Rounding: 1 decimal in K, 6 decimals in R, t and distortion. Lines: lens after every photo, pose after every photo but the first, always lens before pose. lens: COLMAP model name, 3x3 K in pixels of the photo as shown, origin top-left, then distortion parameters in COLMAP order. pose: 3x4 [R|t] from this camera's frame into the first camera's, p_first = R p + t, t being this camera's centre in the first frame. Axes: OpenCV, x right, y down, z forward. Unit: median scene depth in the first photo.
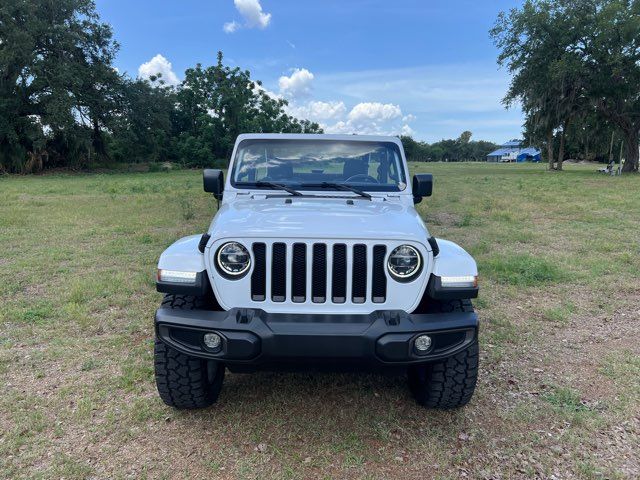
lens RADIAL K [[478.7, 0, 322.1], [0, 478.7, 240.6], [0, 0, 1]] dist [0.007339, 0.000435]
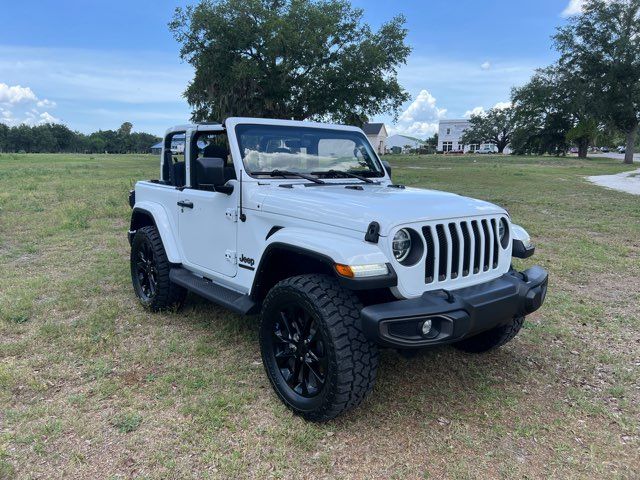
lens RADIAL K [[480.0, 0, 312.9], [0, 480.0, 237.4], [0, 0, 1]] dist [0.010871, -0.002555]
pose [[0.784439, -0.101244, 0.611886, -0.091462], [0.096099, 0.994512, 0.041355, -0.003623], [-0.612716, 0.026361, 0.789864, 0.031948]]
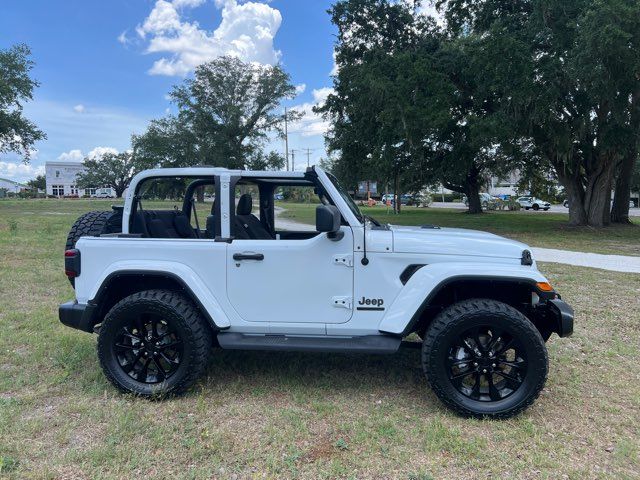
lens RADIAL K [[478.7, 0, 322.1], [0, 478.7, 240.6], [0, 0, 1]] dist [0.007339, 0.000435]
pose [[0.131892, -0.081535, 0.987905, -0.156088], [0.158087, 0.985586, 0.060238, -0.020090], [-0.978577, 0.148230, 0.142880, 0.131350]]
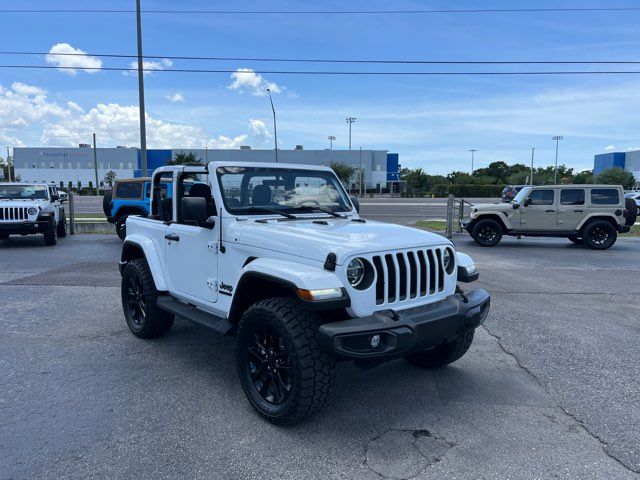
lens RADIAL K [[478.7, 0, 322.1], [0, 478.7, 240.6], [0, 0, 1]] dist [0.007339, 0.000435]
pose [[0.759728, -0.076288, 0.645750, -0.097403], [0.104829, 0.994473, -0.005847, -0.004010], [-0.641735, 0.072136, 0.763526, 0.015048]]
